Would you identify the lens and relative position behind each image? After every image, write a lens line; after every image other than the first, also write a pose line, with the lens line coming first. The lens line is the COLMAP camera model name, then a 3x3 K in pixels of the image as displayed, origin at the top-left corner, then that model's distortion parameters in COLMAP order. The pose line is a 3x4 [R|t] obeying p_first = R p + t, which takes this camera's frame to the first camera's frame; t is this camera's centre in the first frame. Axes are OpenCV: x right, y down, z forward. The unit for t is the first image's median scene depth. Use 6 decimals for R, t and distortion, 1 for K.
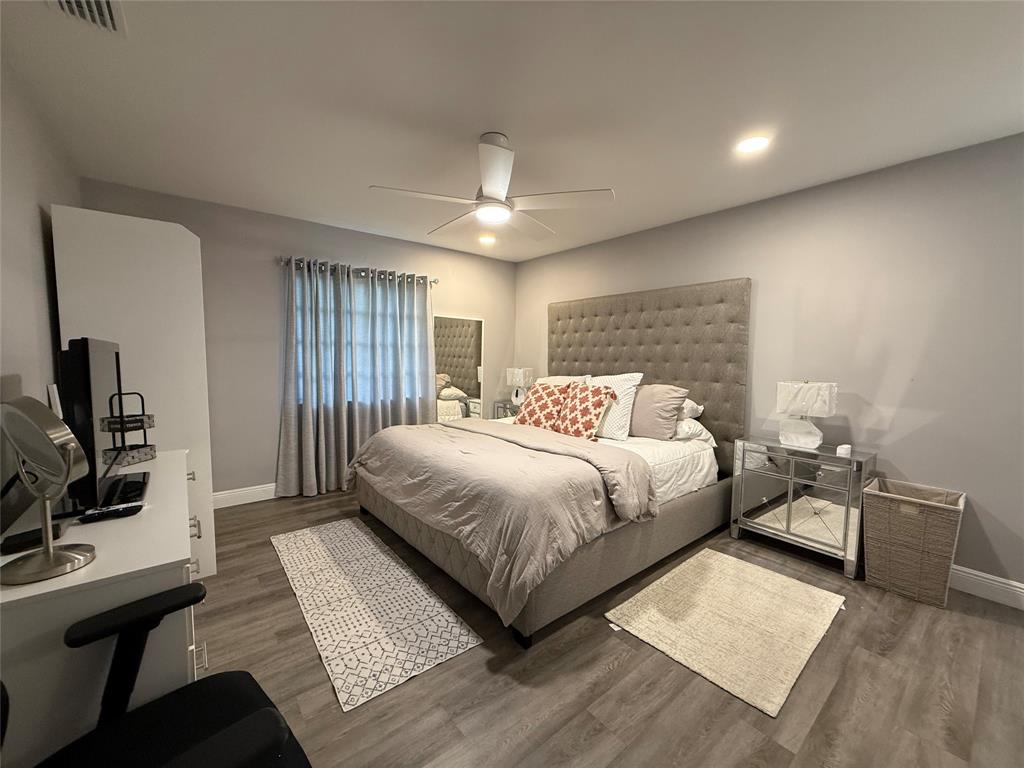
lens RADIAL K [[407.6, 0, 513.6], [0, 407.6, 385.5], [0, 0, 1]] dist [0.000172, 0.000234]
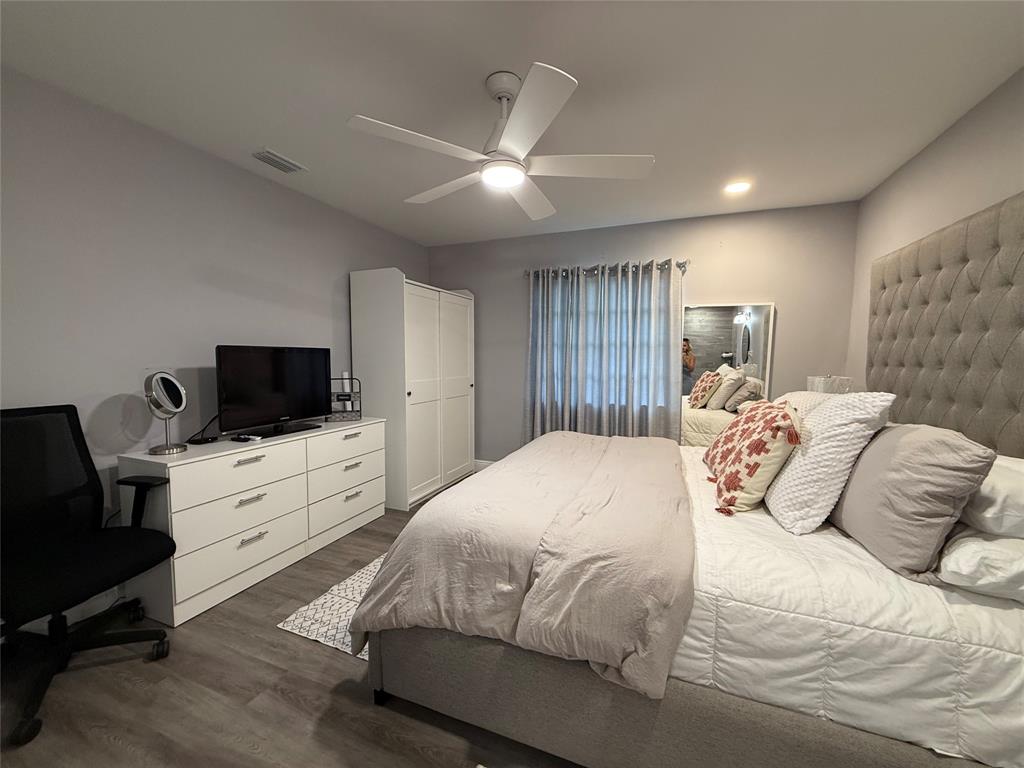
lens RADIAL K [[407.6, 0, 513.6], [0, 407.6, 385.5], [0, 0, 1]] dist [0.000172, 0.000234]
pose [[0.487912, 0.056857, -0.871039, 0.505296], [-0.065758, 0.997435, 0.028273, -0.026392], [0.870413, 0.043483, 0.490399, 0.474936]]
